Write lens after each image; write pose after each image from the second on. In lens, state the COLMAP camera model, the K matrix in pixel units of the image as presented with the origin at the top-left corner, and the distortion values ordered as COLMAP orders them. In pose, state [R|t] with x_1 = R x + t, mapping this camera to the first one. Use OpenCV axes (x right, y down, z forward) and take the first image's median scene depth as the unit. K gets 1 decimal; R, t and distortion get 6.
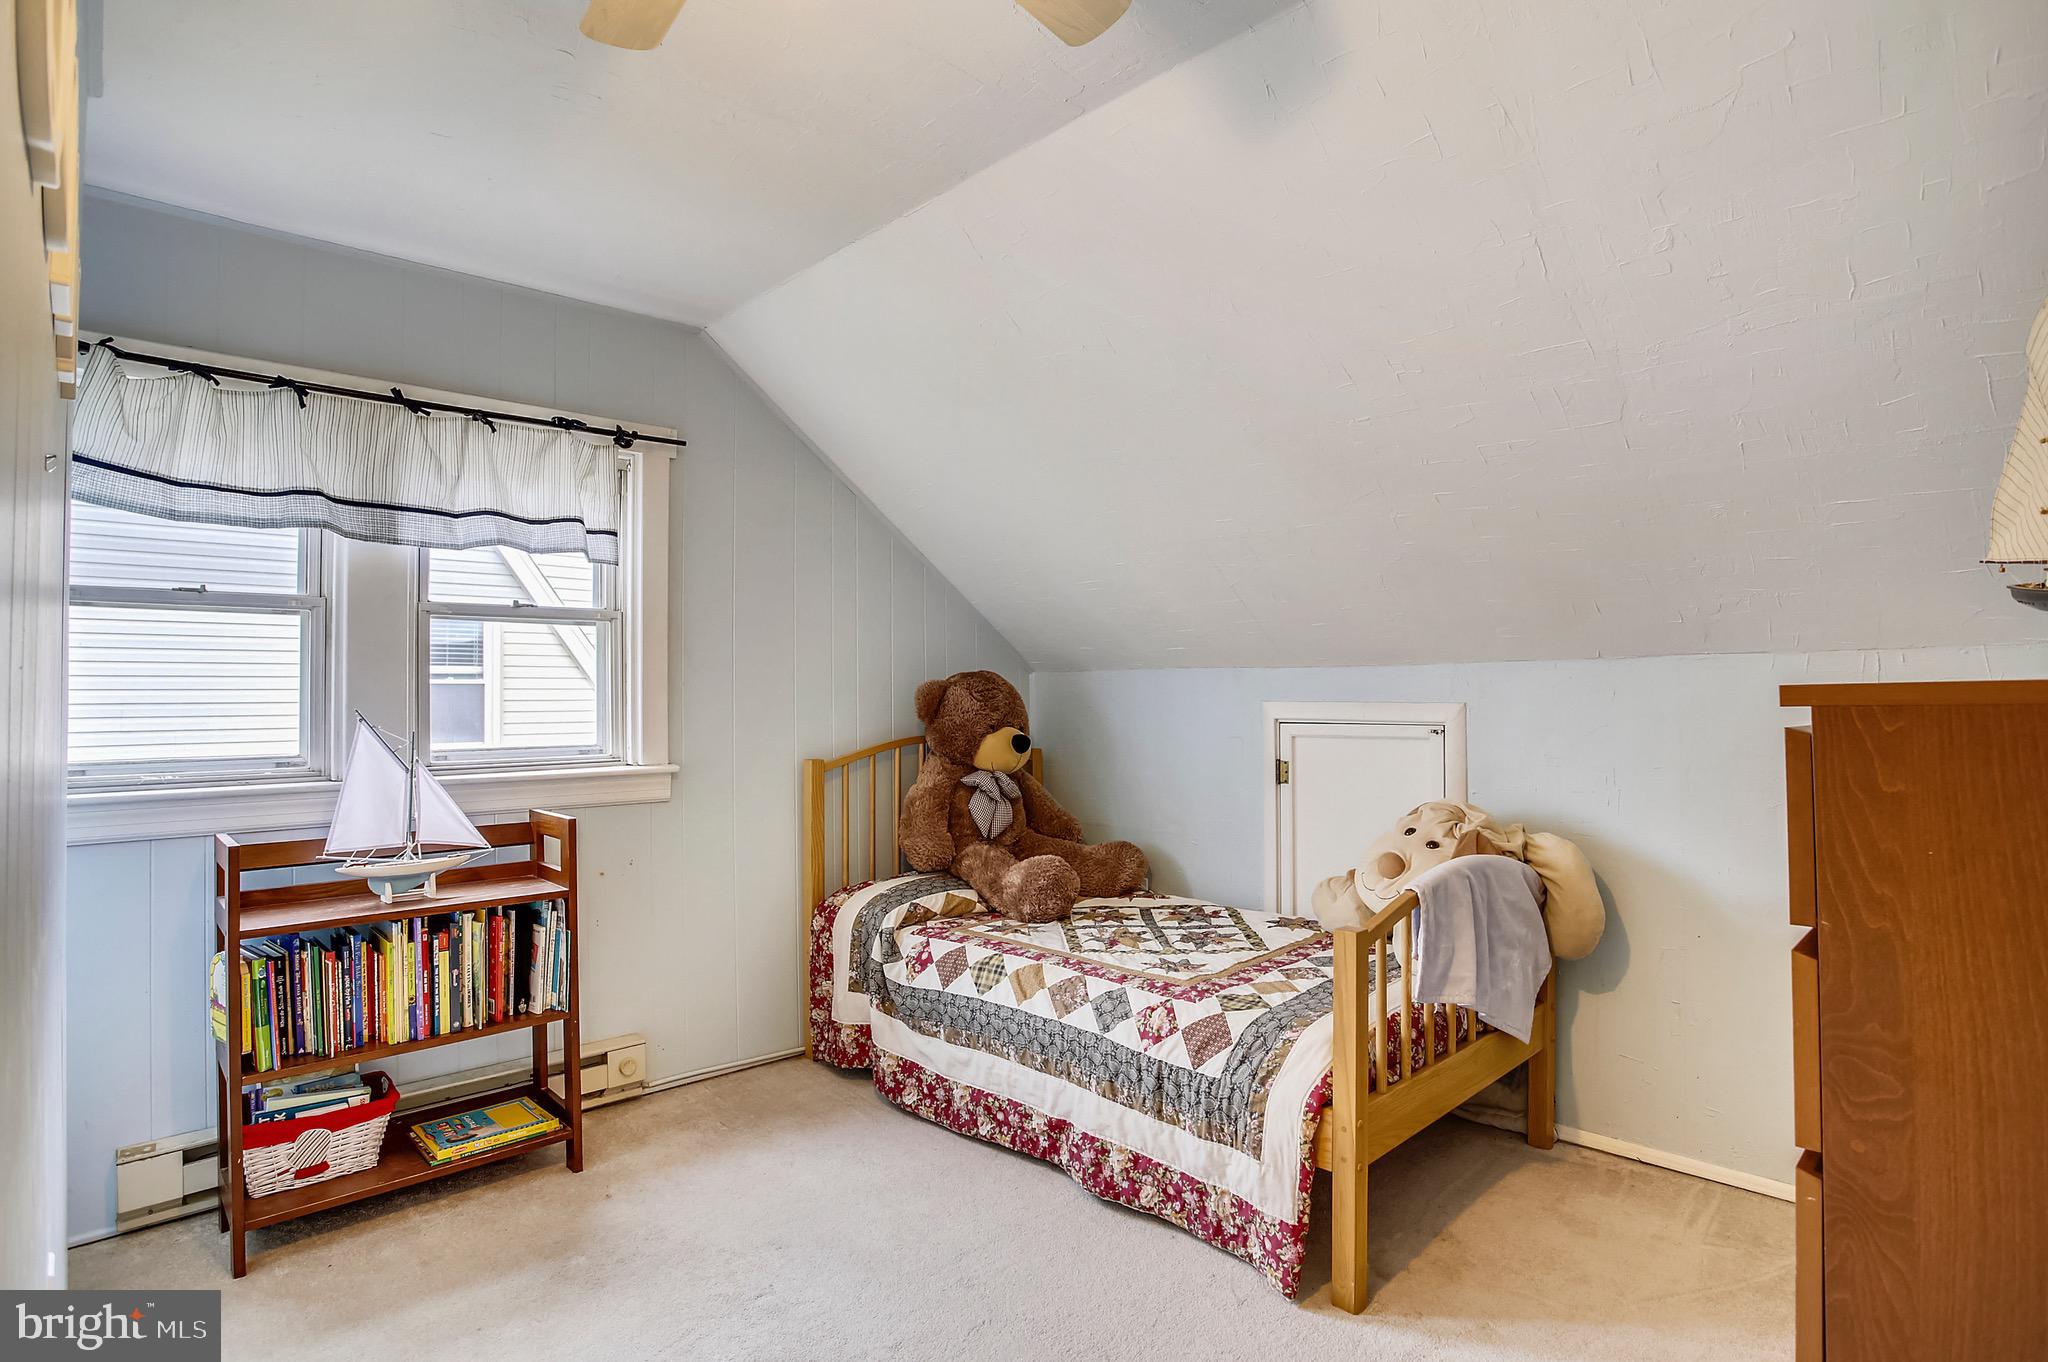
lens RADIAL K [[1028.0, 0, 1024.0], [0, 1028.0, 681.0], [0, 0, 1]] dist [-0.049280, 0.000385]
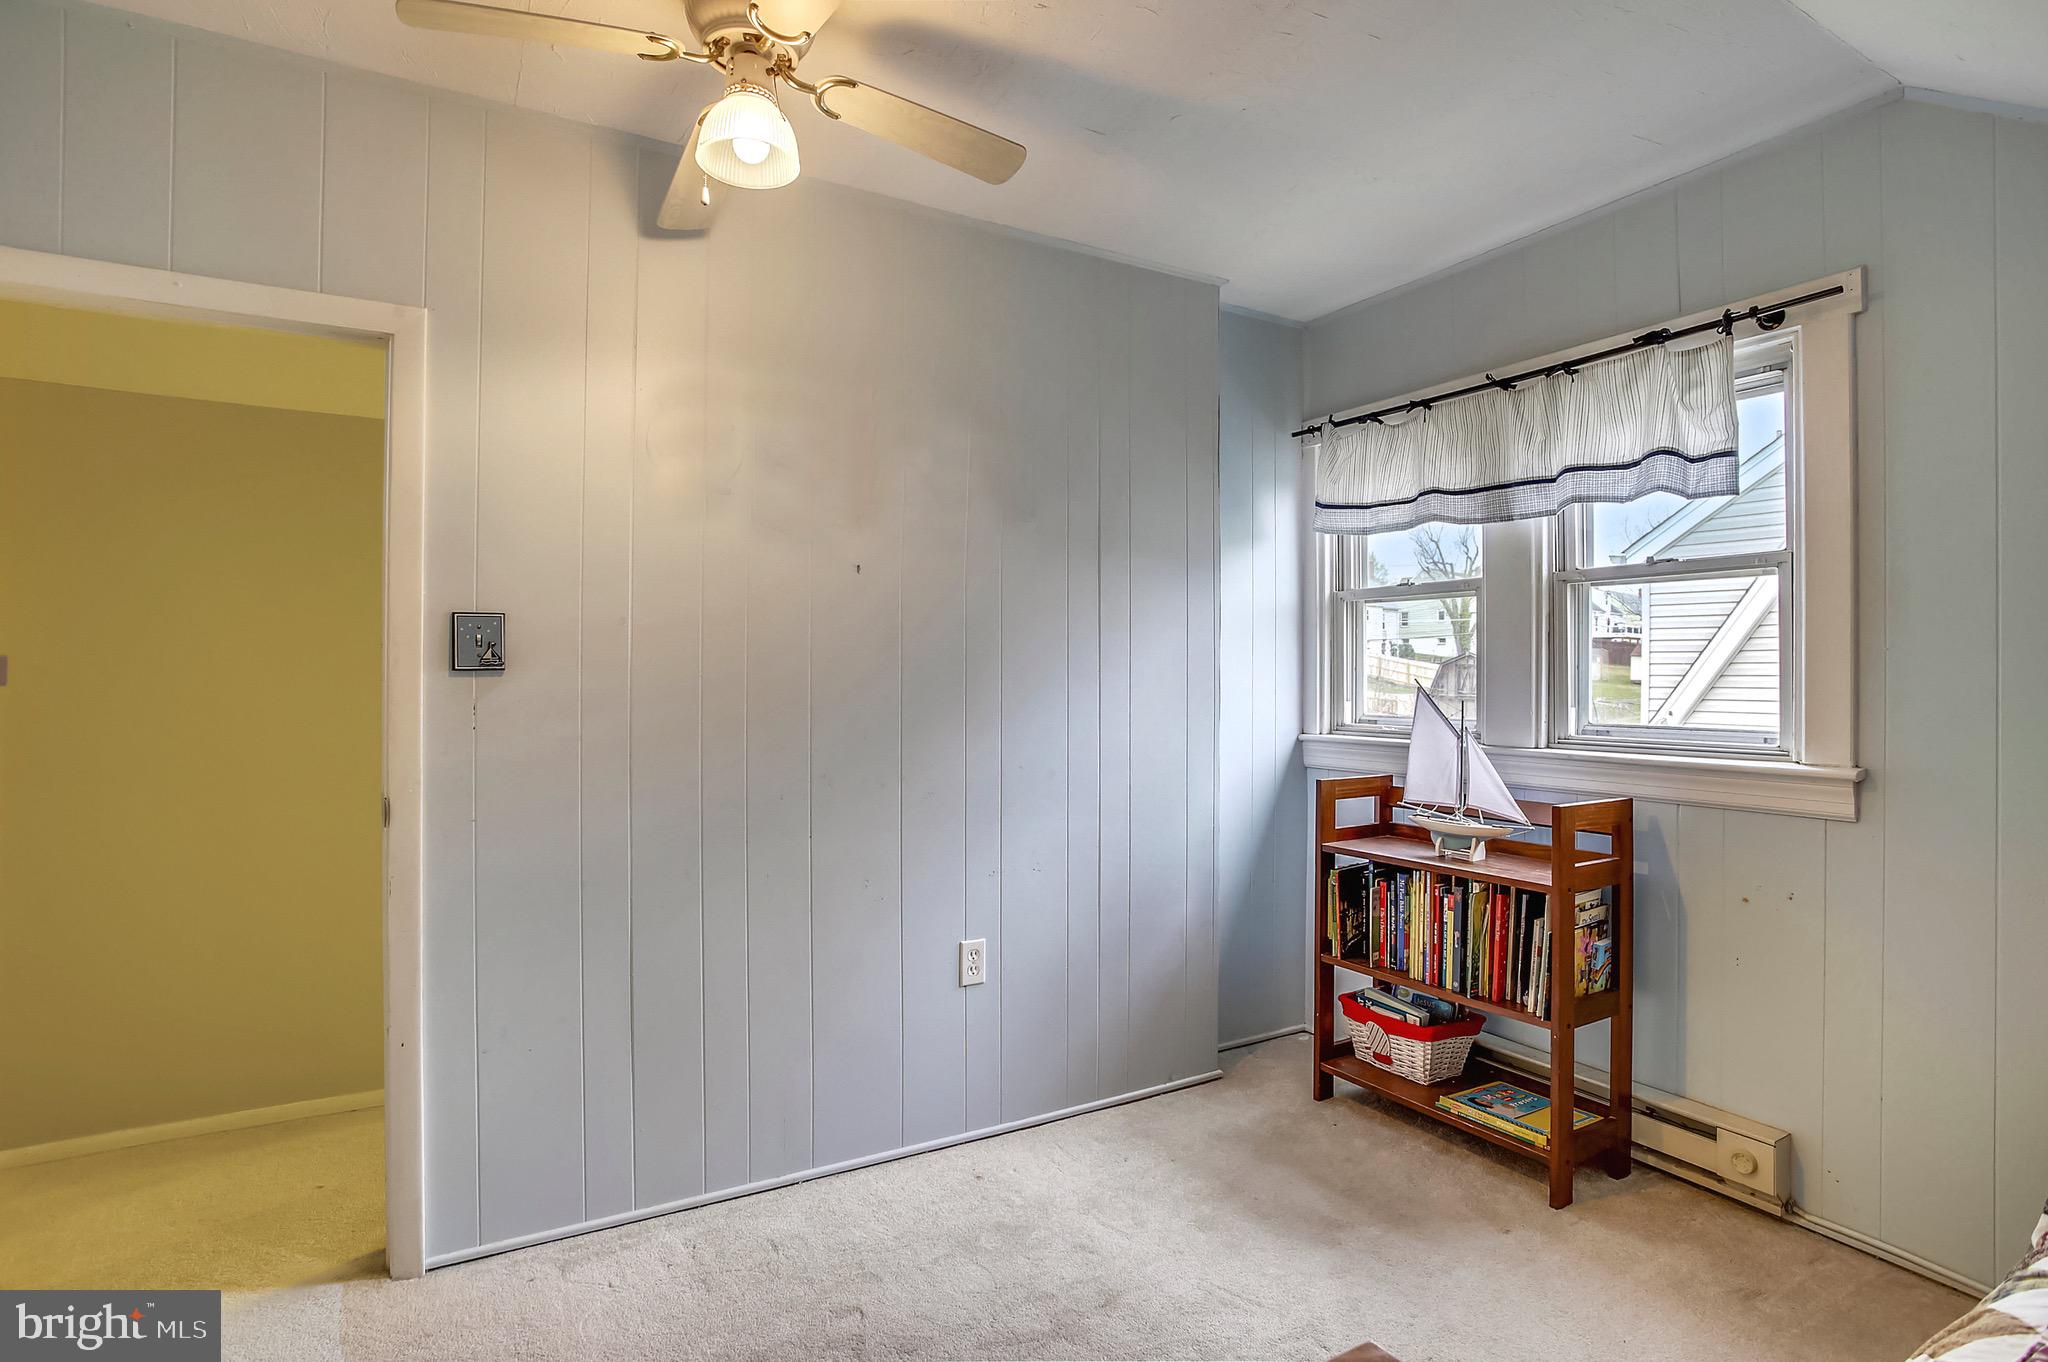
lens RADIAL K [[1028.0, 0, 1024.0], [0, 1028.0, 681.0], [0, 0, 1]] dist [-0.049280, 0.000385]
pose [[-0.233202, 0.011894, -0.972356, 0.525924], [0.012529, 0.999879, 0.009226, 0.013839], [0.972348, -0.010031, -0.233323, 0.779162]]
